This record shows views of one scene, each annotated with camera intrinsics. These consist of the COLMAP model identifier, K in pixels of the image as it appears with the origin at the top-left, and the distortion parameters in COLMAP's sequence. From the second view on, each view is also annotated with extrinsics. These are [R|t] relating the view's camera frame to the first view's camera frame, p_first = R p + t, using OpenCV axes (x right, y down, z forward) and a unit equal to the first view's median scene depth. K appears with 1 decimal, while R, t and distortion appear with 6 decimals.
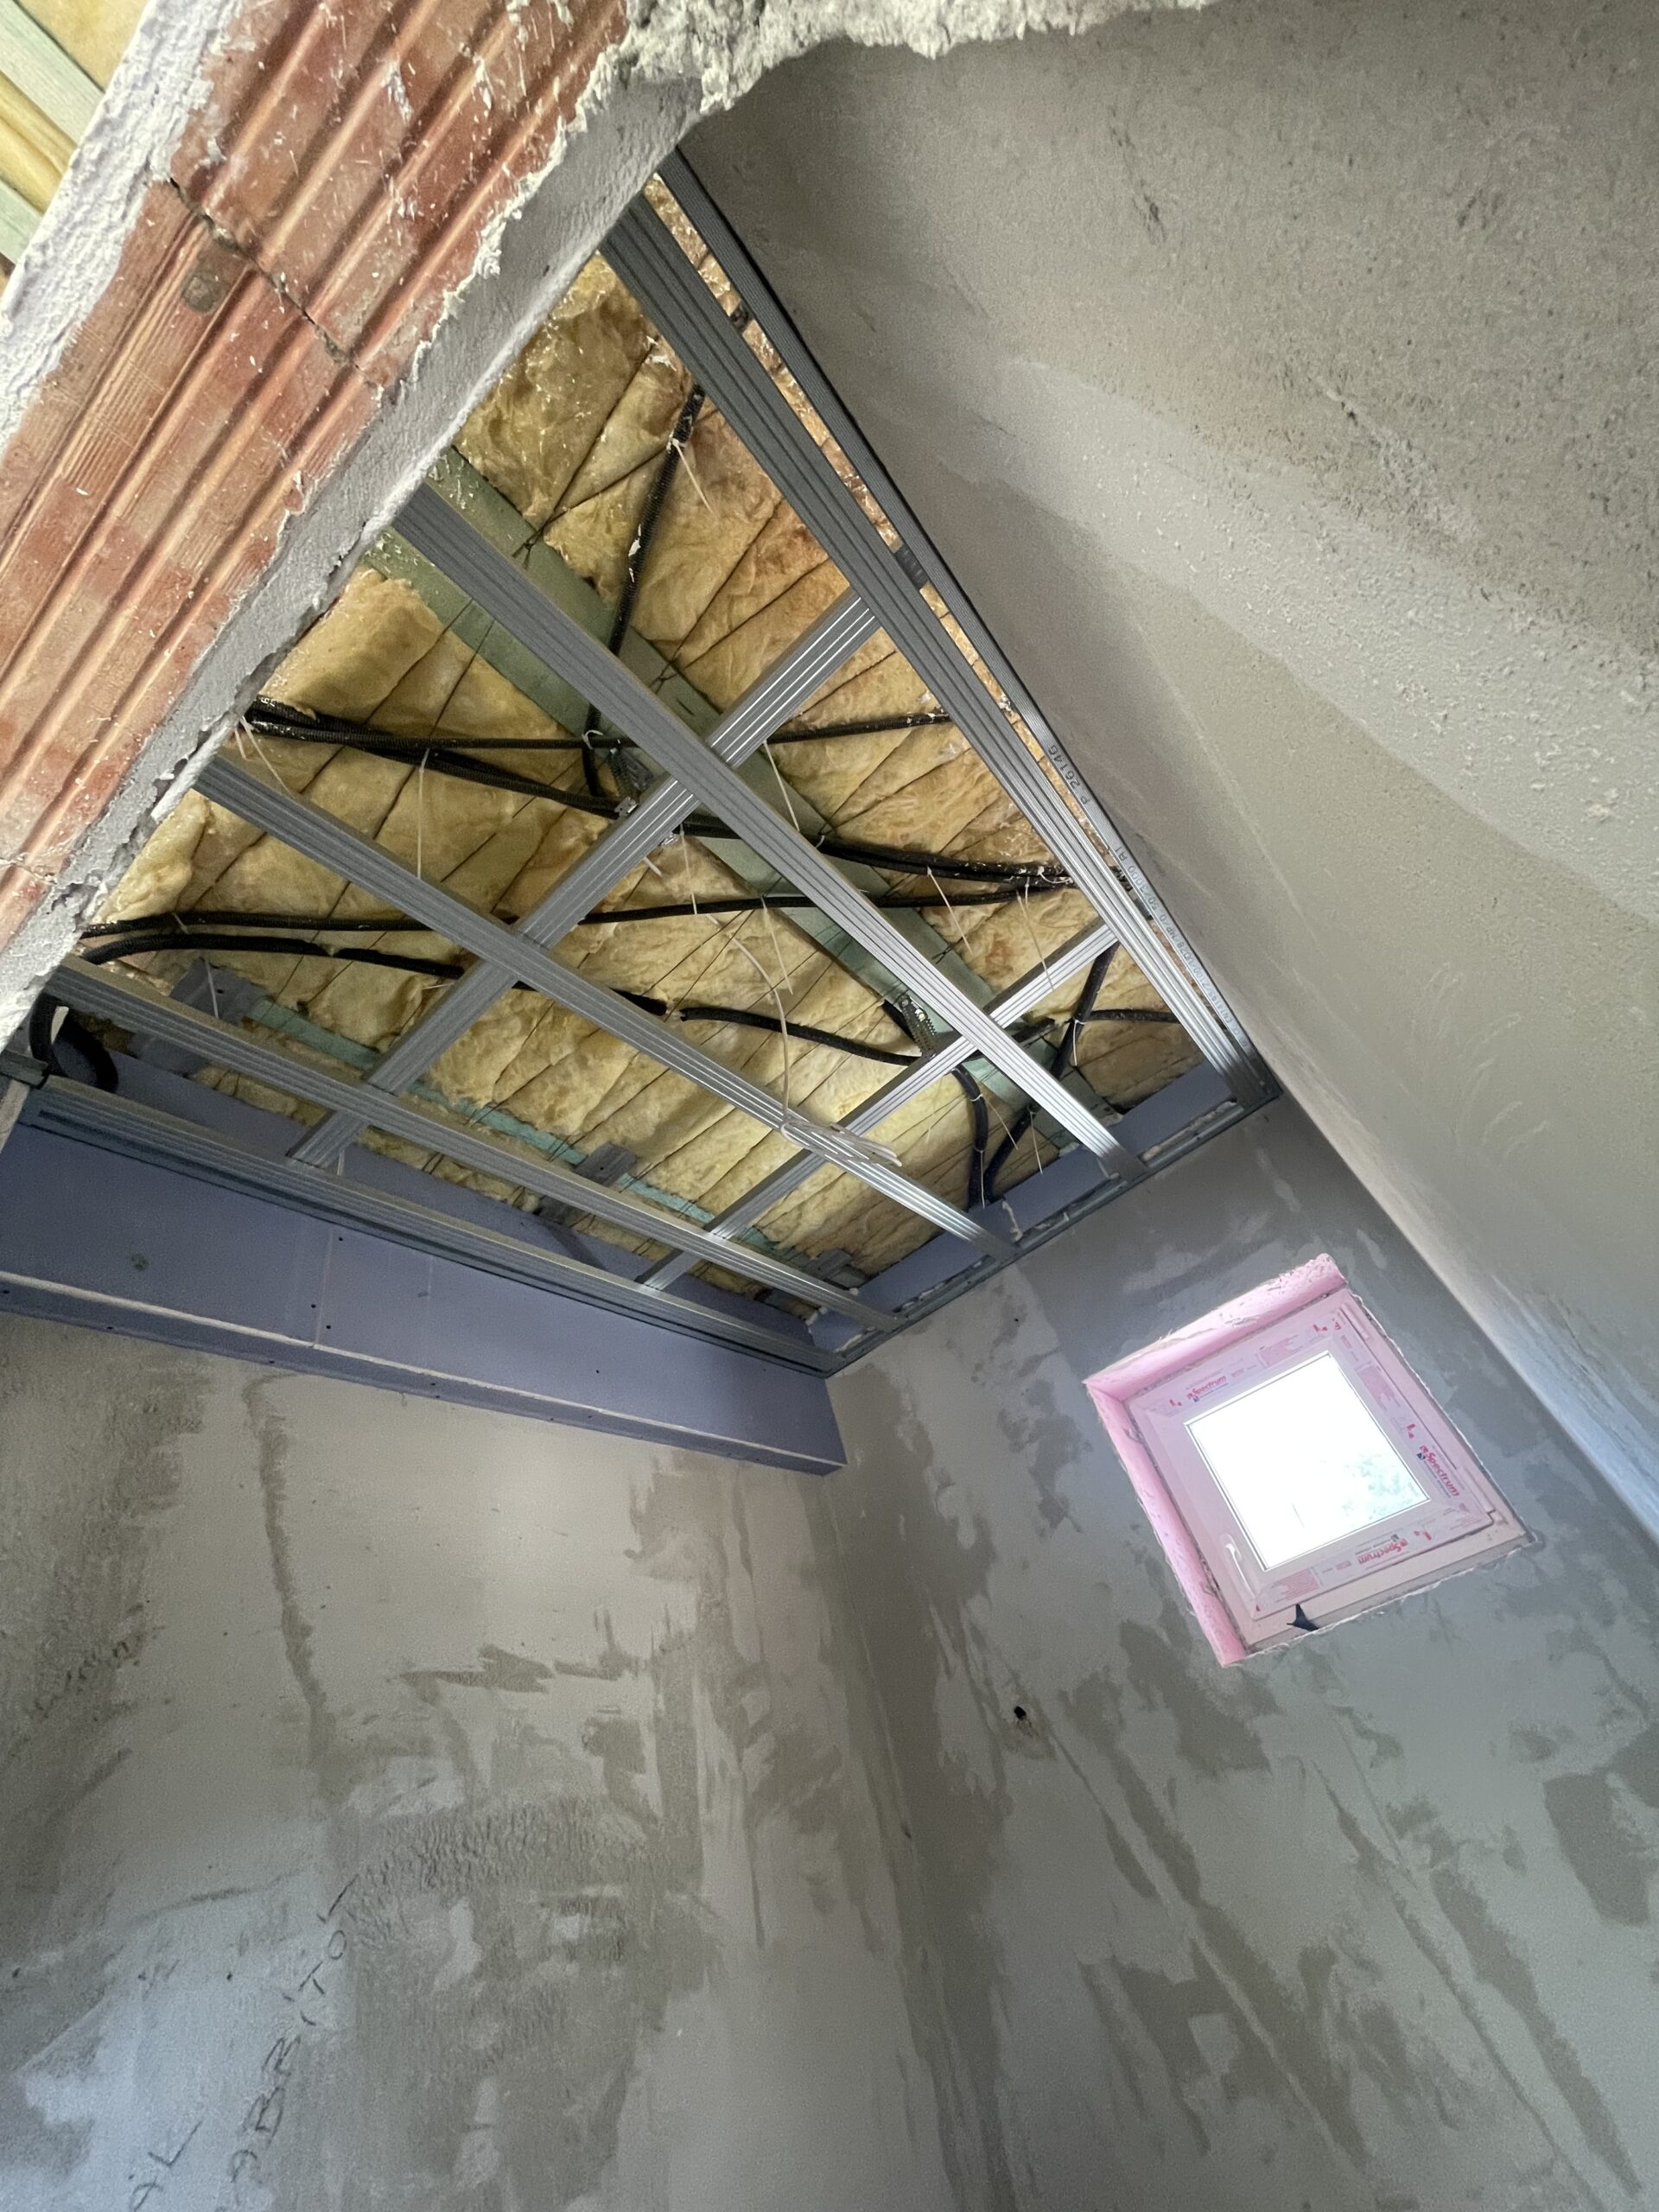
lens RADIAL K [[892.6, 0, 829.5], [0, 892.6, 1106.0], [0, 0, 1]] dist [-0.003606, 0.000464]
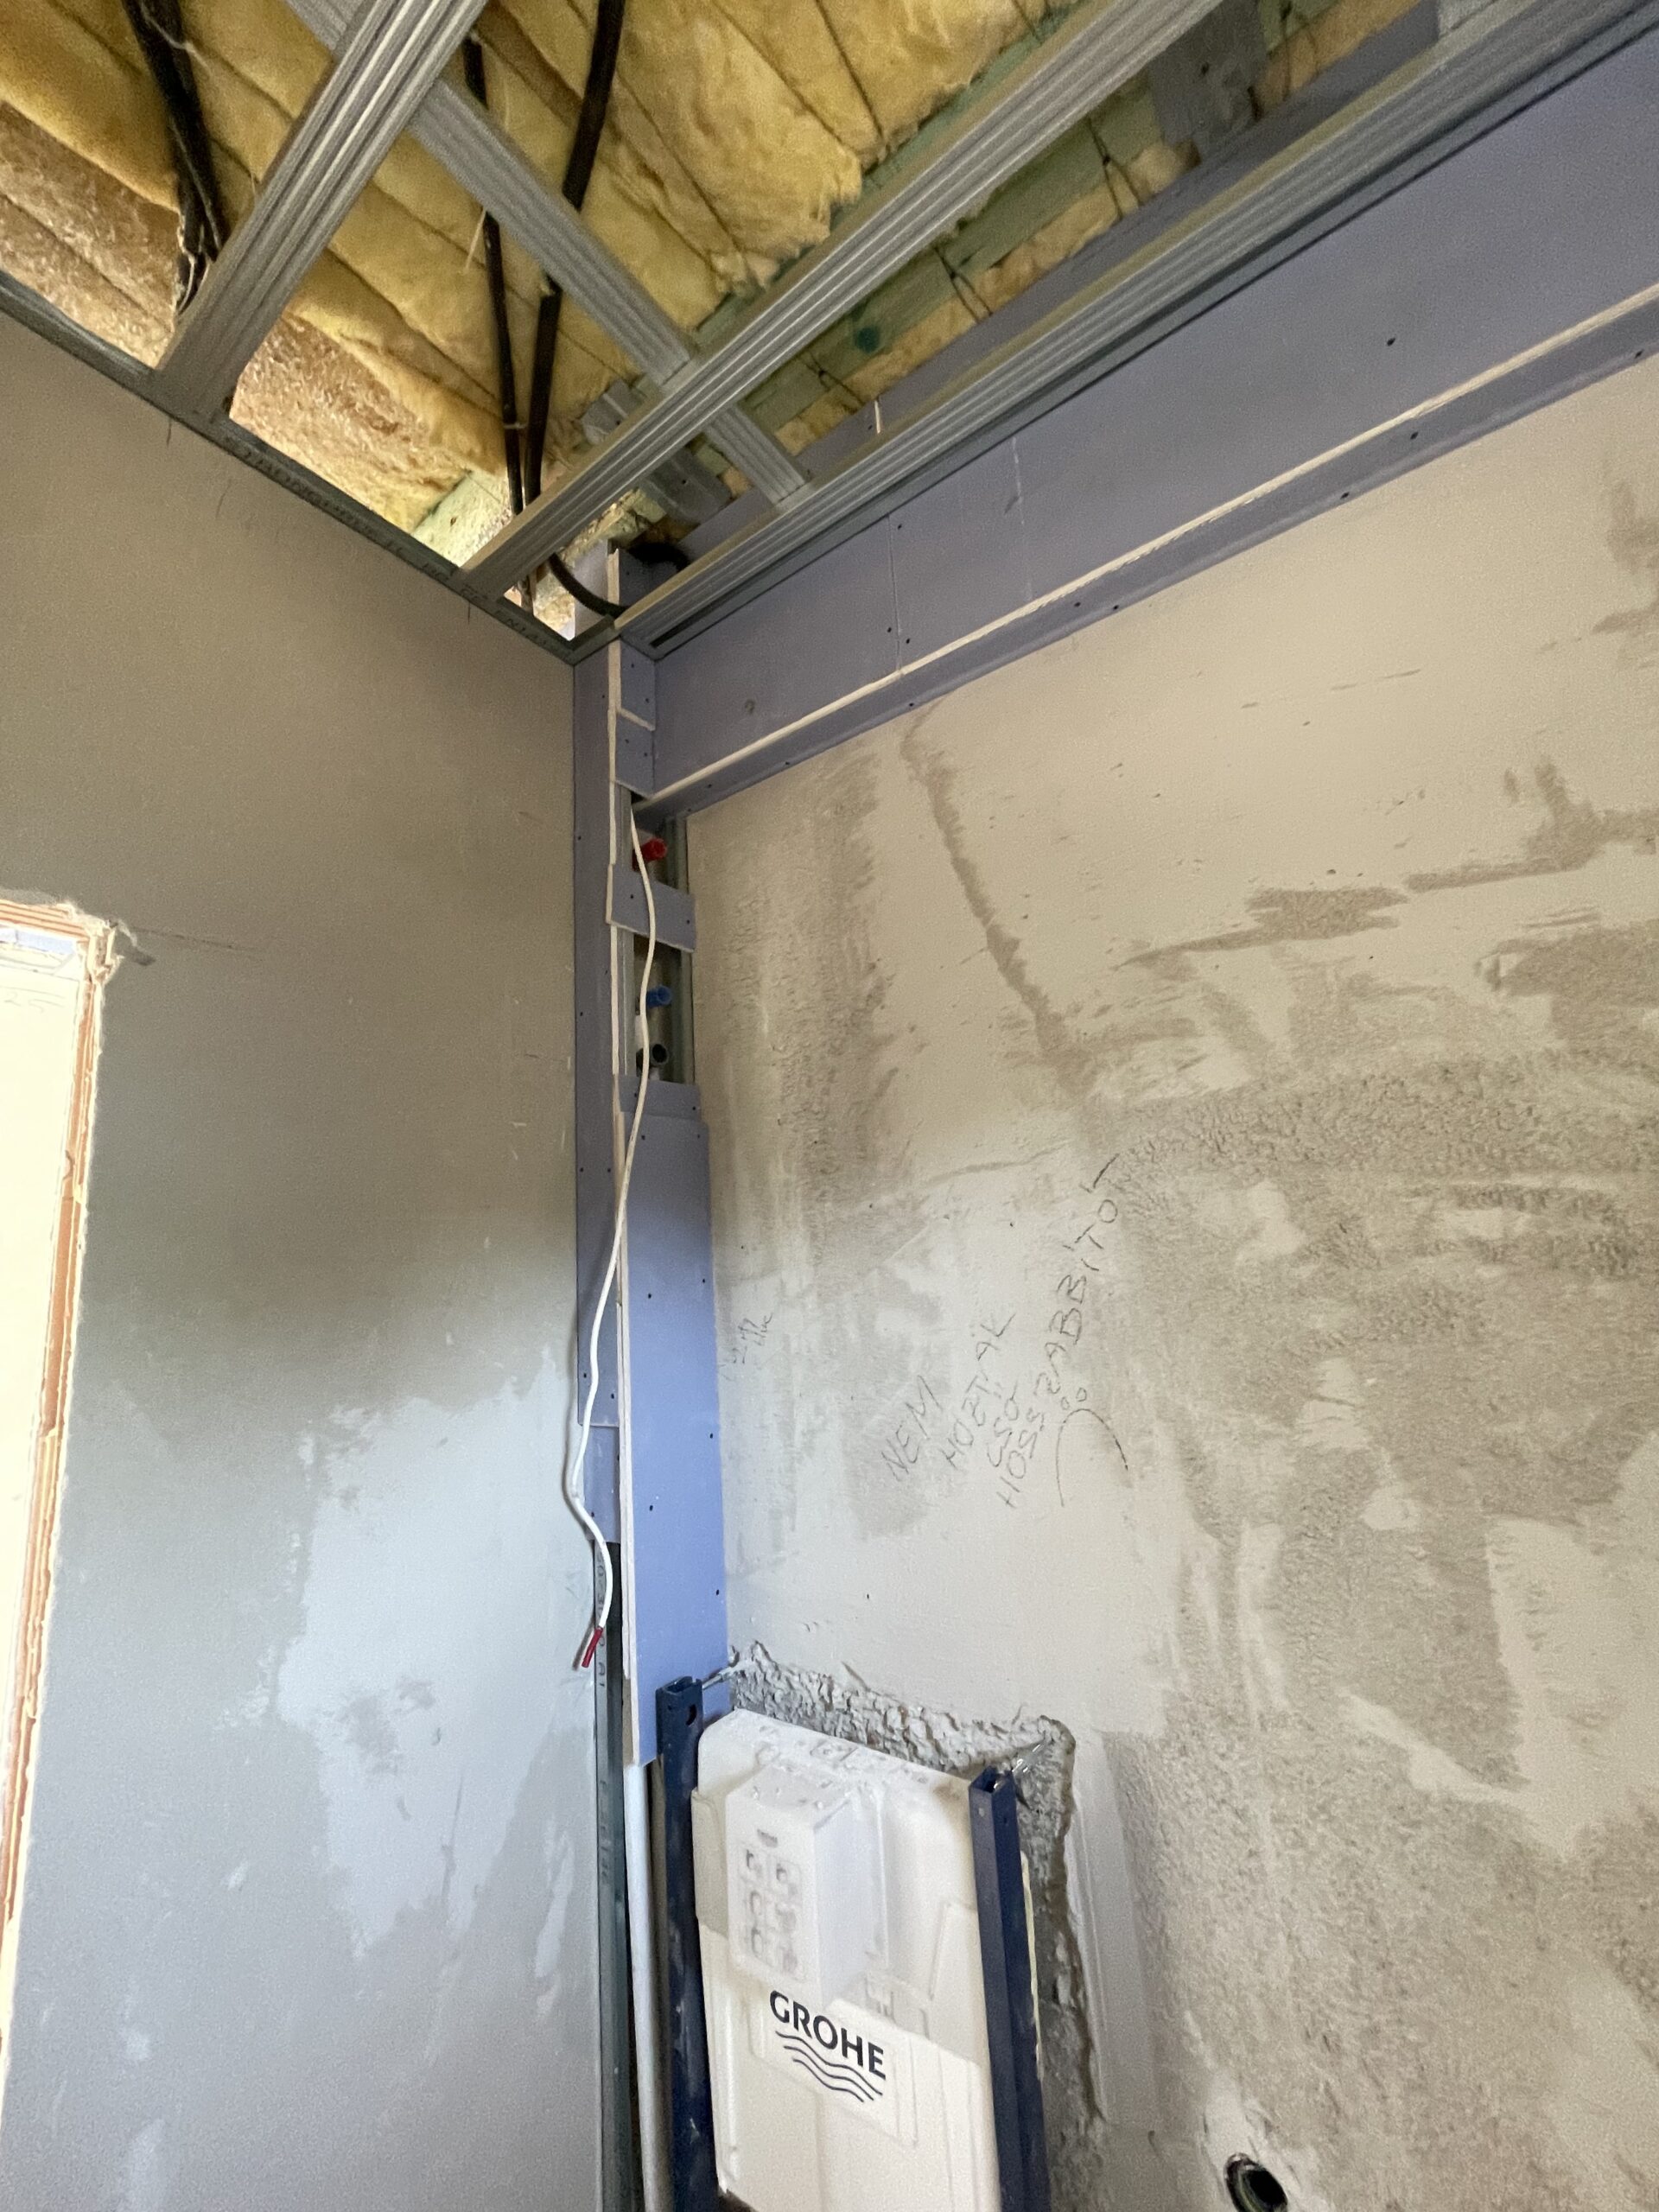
lens RADIAL K [[892.6, 0, 829.5], [0, 892.6, 1106.0], [0, 0, 1]] dist [-0.003606, 0.000464]
pose [[0.062281, 0.063481, -0.996038, 0.308023], [0.703819, 0.704791, 0.088928, 0.475916], [0.707644, -0.706569, -0.000784, 0.725677]]
